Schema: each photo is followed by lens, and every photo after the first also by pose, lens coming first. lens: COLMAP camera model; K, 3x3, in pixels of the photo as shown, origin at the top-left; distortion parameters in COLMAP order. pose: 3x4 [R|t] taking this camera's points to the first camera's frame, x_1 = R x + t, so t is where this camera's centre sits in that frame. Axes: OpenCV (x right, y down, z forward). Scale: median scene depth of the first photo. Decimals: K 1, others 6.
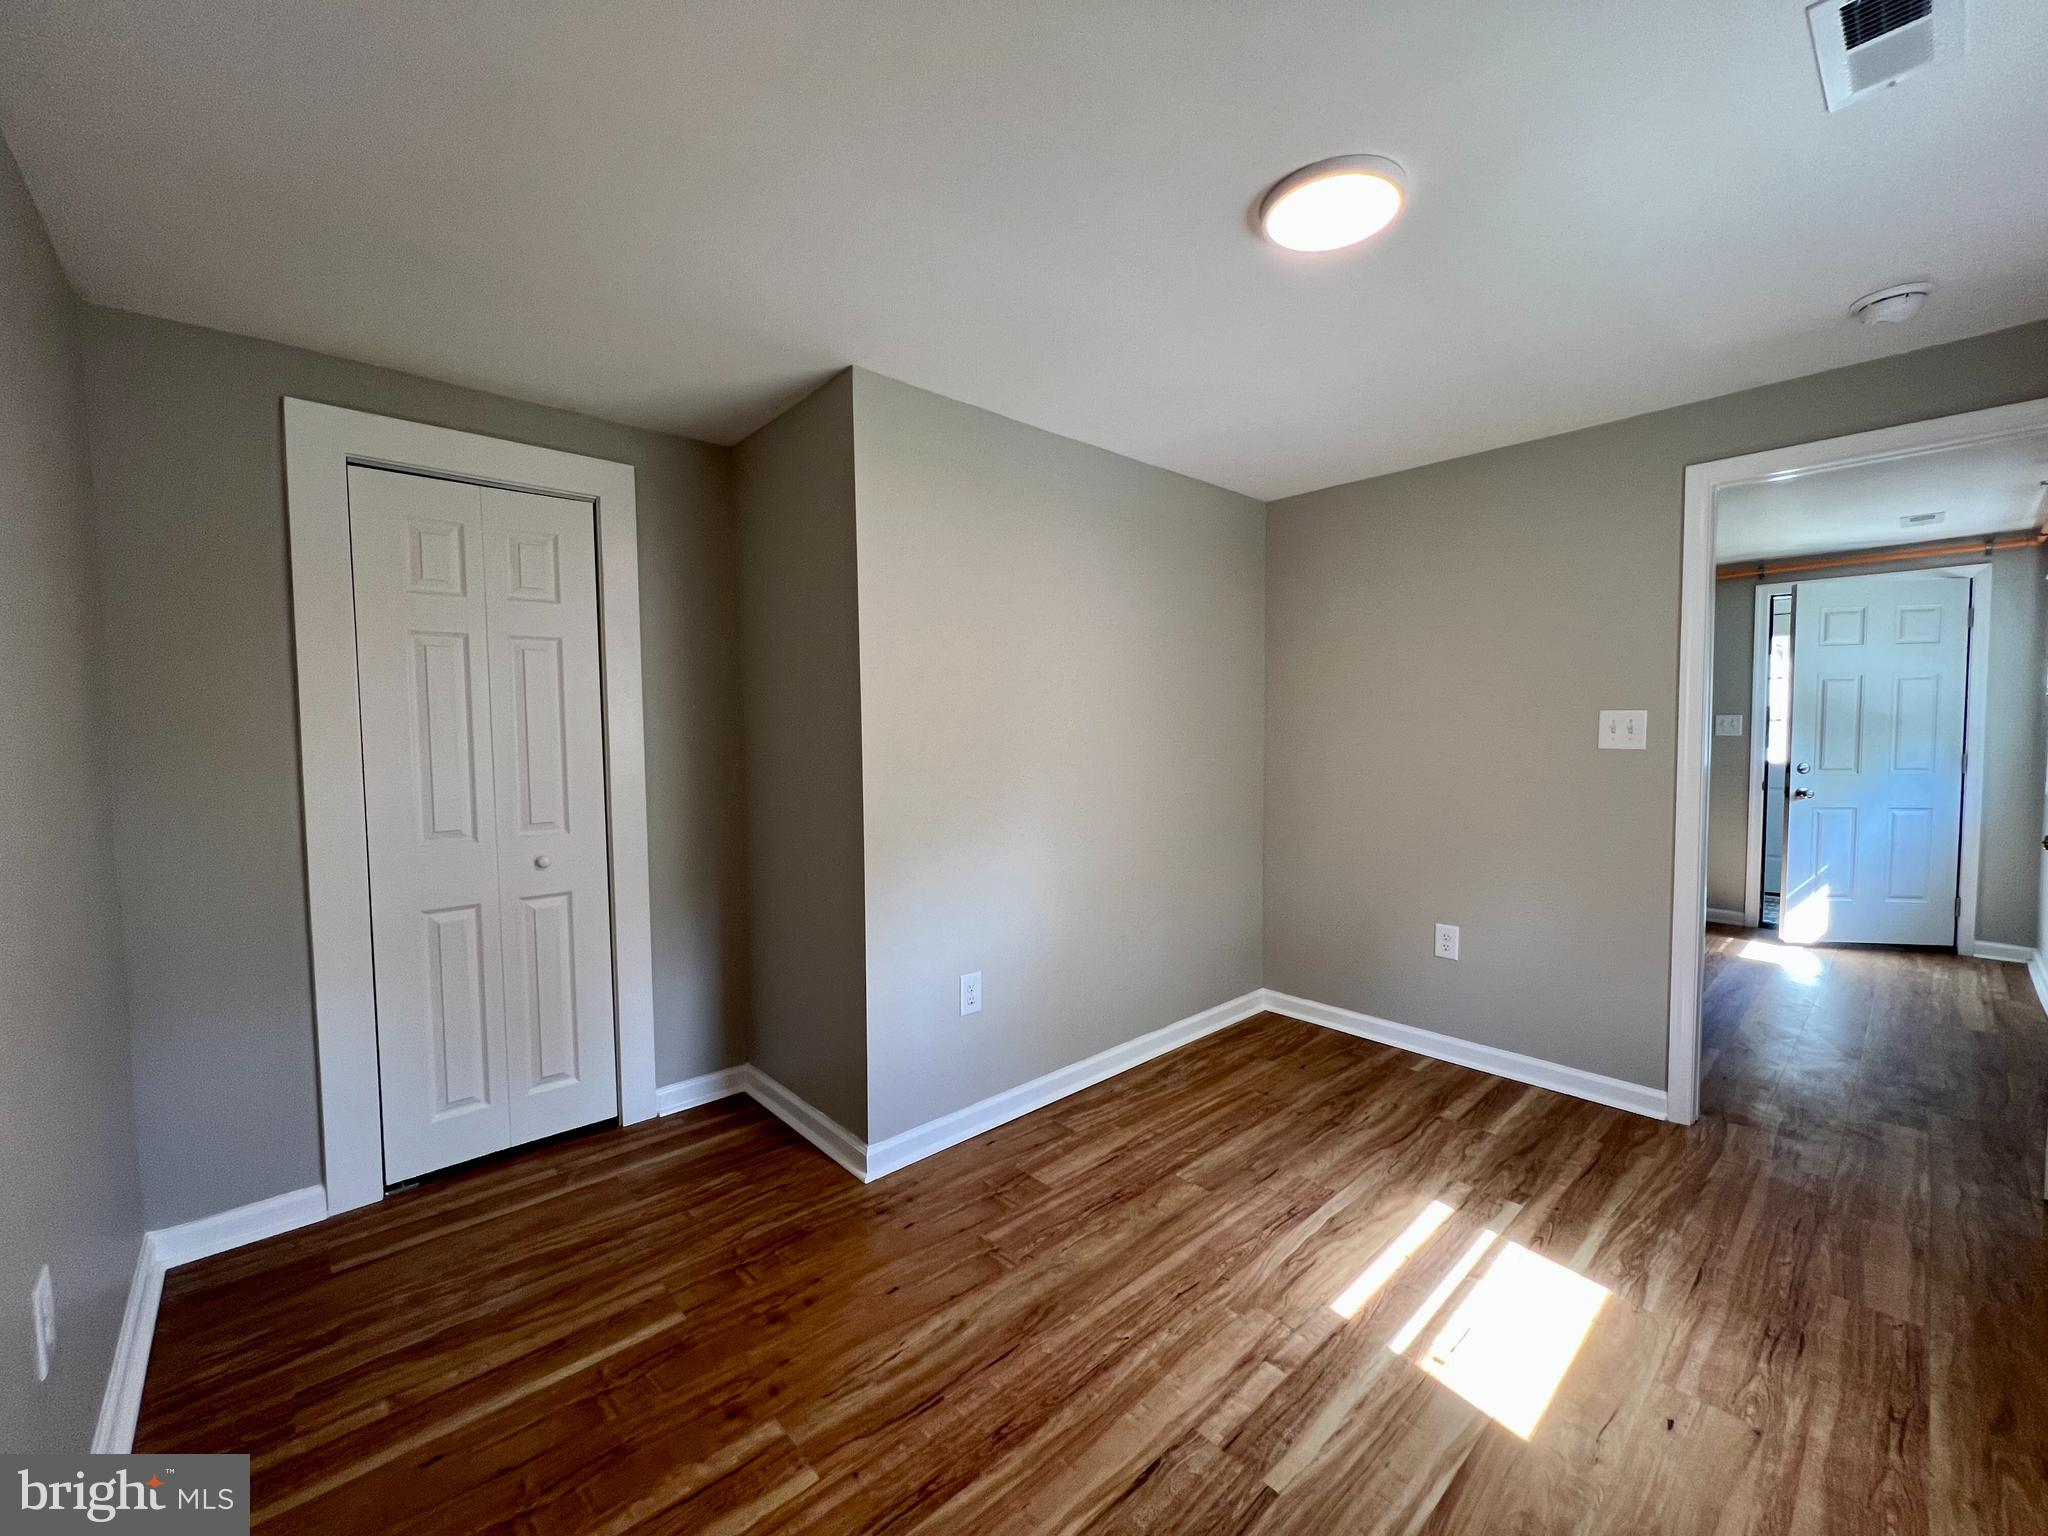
lens RADIAL K [[823.6, 0, 1018.8], [0, 823.6, 770.3], [0, 0, 1]] dist [-0.001101, 0.000462]
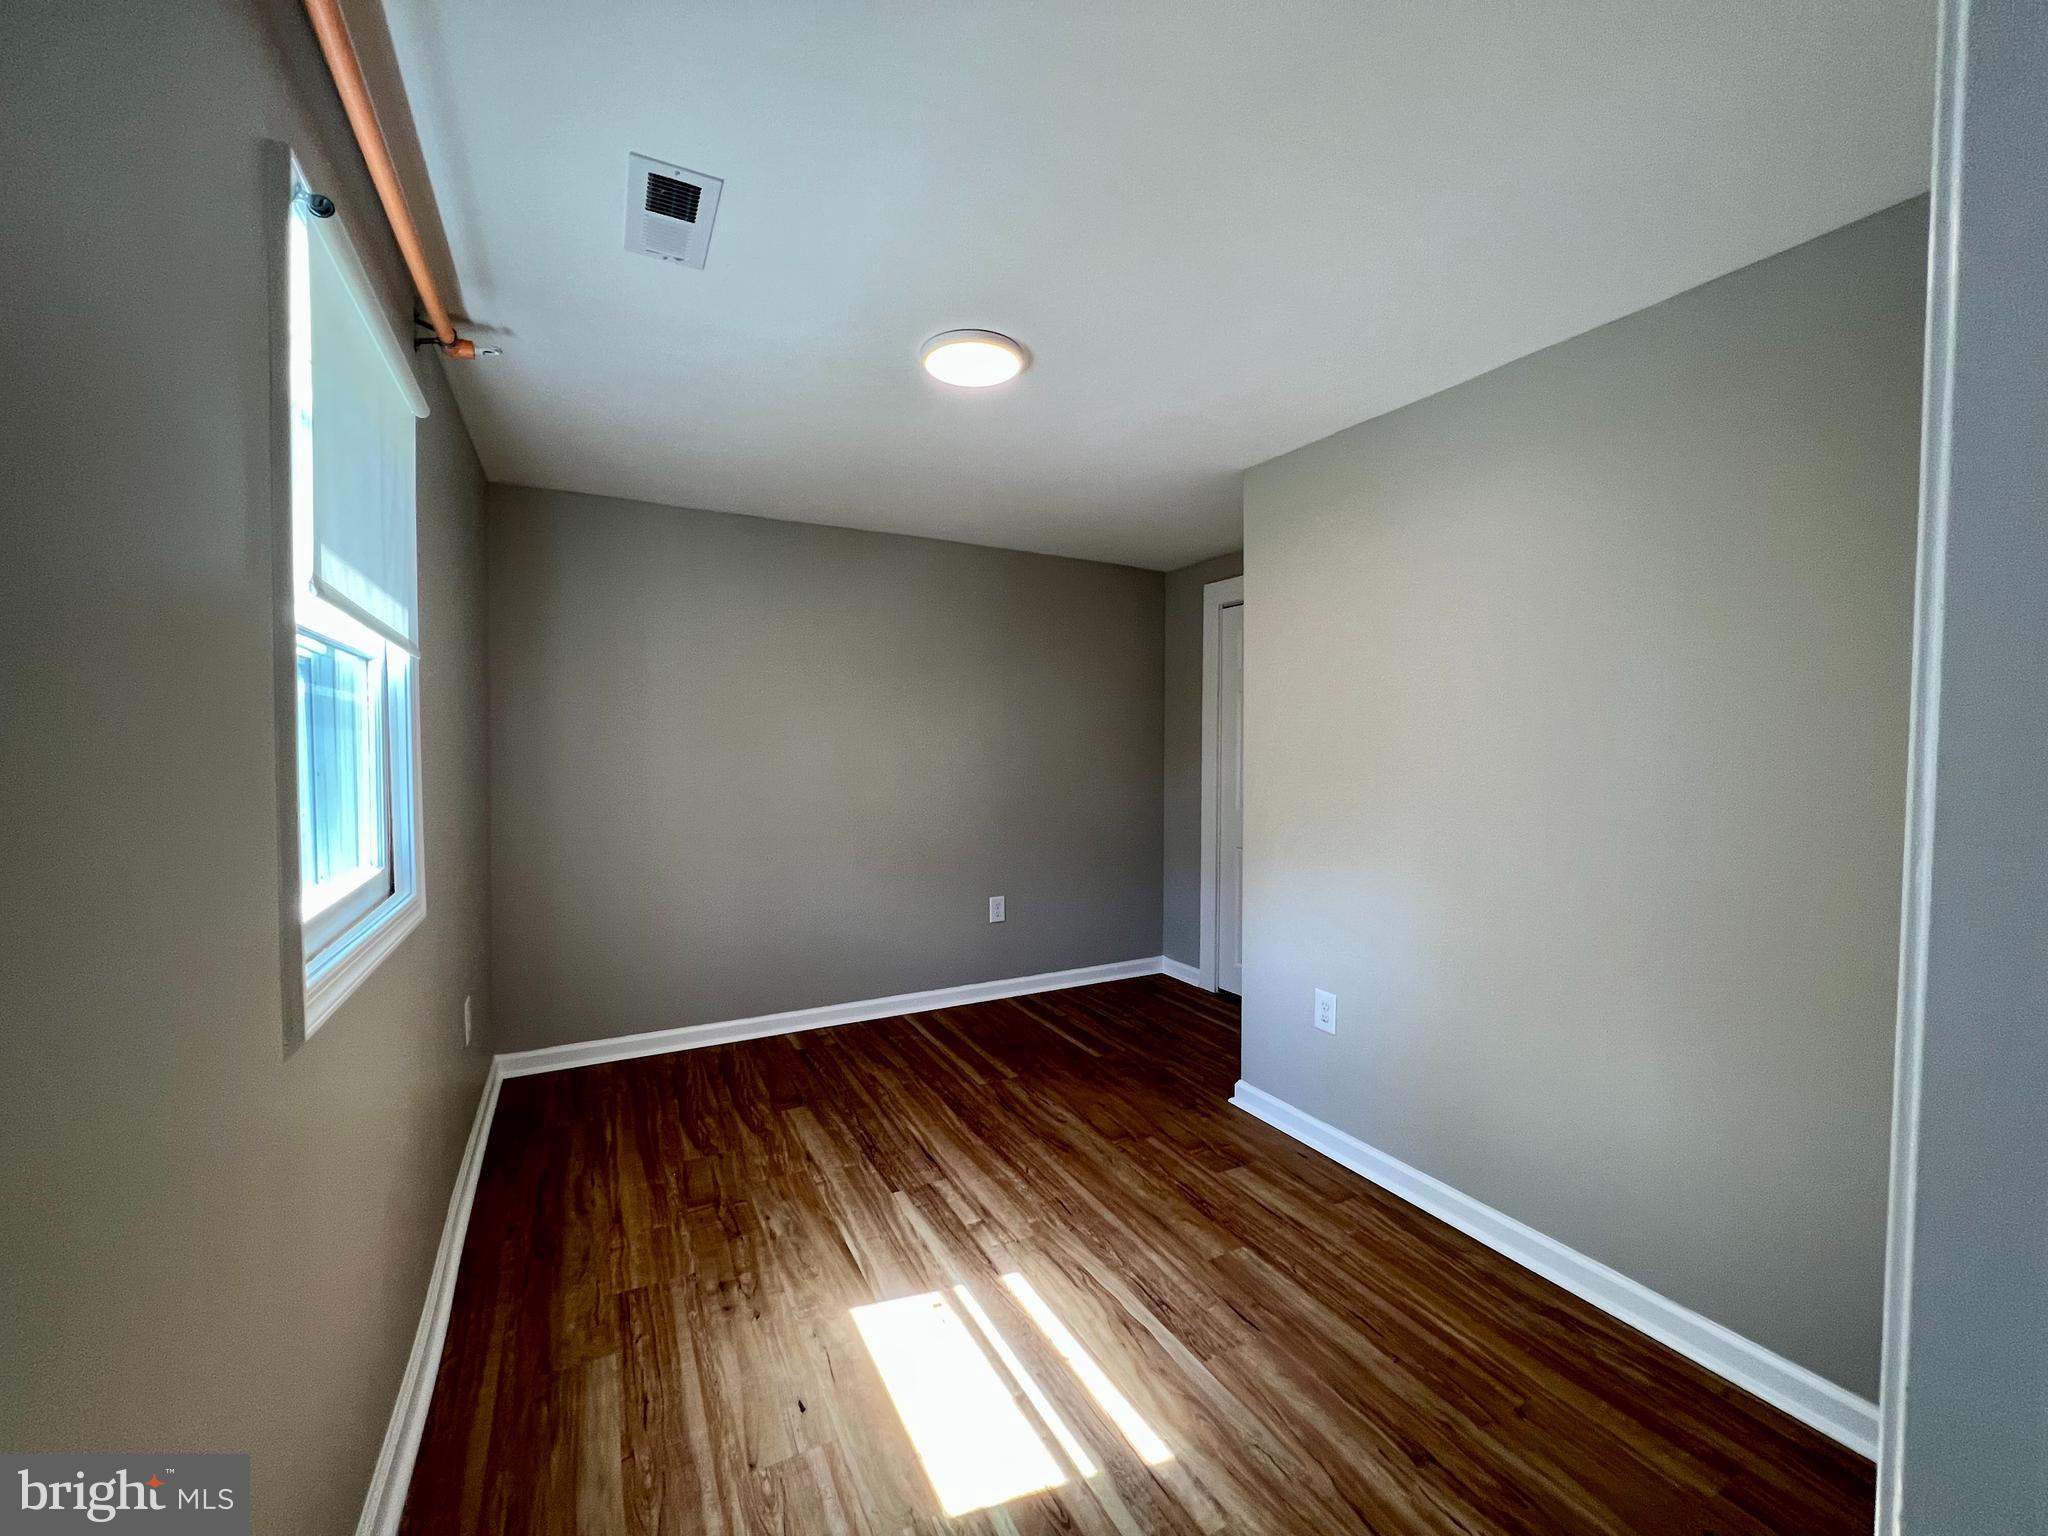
lens RADIAL K [[823.6, 0, 1018.8], [0, 823.6, 770.3], [0, 0, 1]] dist [-0.001101, 0.000462]
pose [[-0.248700, 0.039164, -0.967788, 1.372124], [-0.048901, 0.997400, 0.052929, -0.082297], [0.967345, 0.060489, -0.246138, 1.181847]]
